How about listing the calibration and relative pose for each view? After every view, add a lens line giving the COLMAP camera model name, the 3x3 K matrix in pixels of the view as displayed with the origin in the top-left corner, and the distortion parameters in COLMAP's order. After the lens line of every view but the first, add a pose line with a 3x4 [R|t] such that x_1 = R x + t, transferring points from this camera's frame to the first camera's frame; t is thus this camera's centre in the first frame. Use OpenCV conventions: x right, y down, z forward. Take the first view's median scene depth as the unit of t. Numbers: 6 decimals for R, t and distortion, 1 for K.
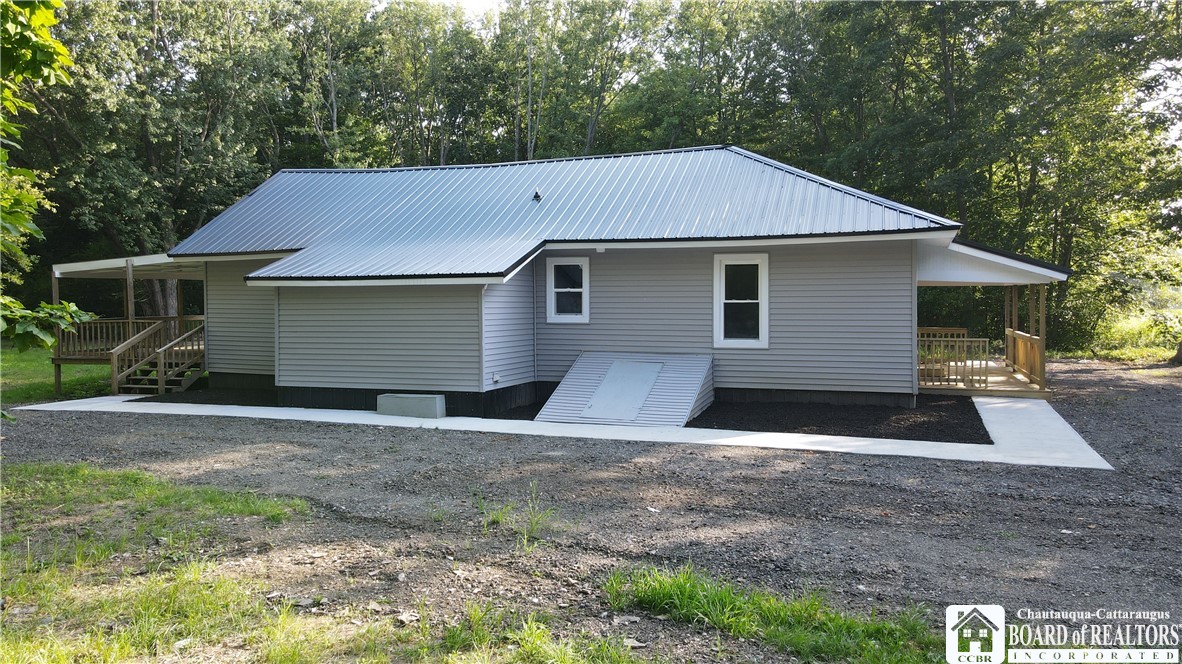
lens RADIAL K [[854.0, 0, 591.0], [0, 854.0, 332.0], [0, 0, 1]] dist [-0.009004, 0.026145]
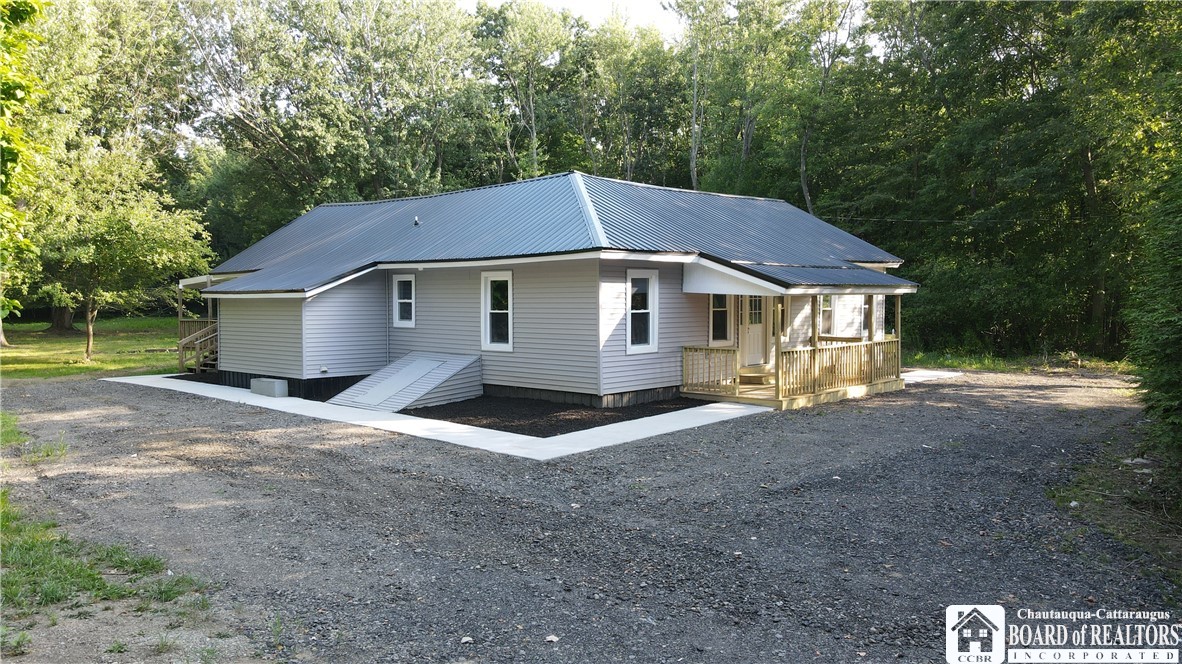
lens RADIAL K [[854.0, 0, 591.0], [0, 854.0, 332.0], [0, 0, 1]] dist [-0.009004, 0.026145]
pose [[0.925729, 0.017902, -0.377763, 0.736661], [-0.018355, 0.999829, 0.002401, -0.012432], [0.377741, 0.004711, 0.925899, -0.051850]]
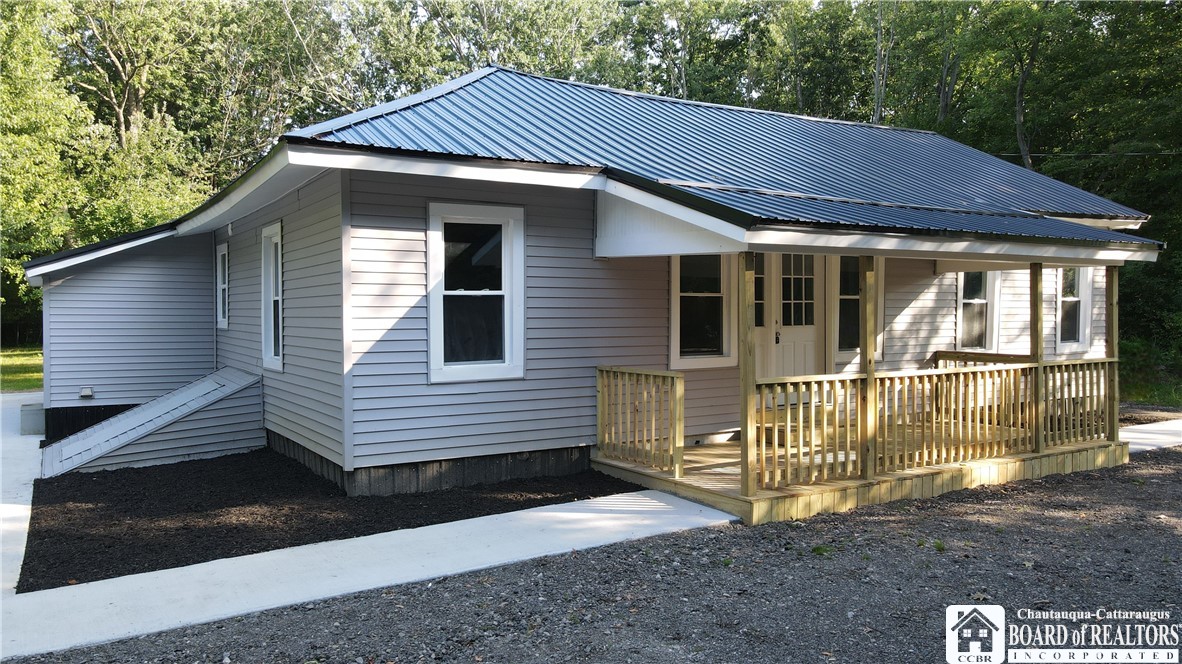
lens RADIAL K [[854.0, 0, 591.0], [0, 854.0, 332.0], [0, 0, 1]] dist [-0.009004, 0.026145]
pose [[0.788783, 0.015857, -0.614467, 0.763026], [-0.026742, 0.999606, -0.008533, -0.010686], [0.614089, 0.023163, 0.788897, 0.626724]]
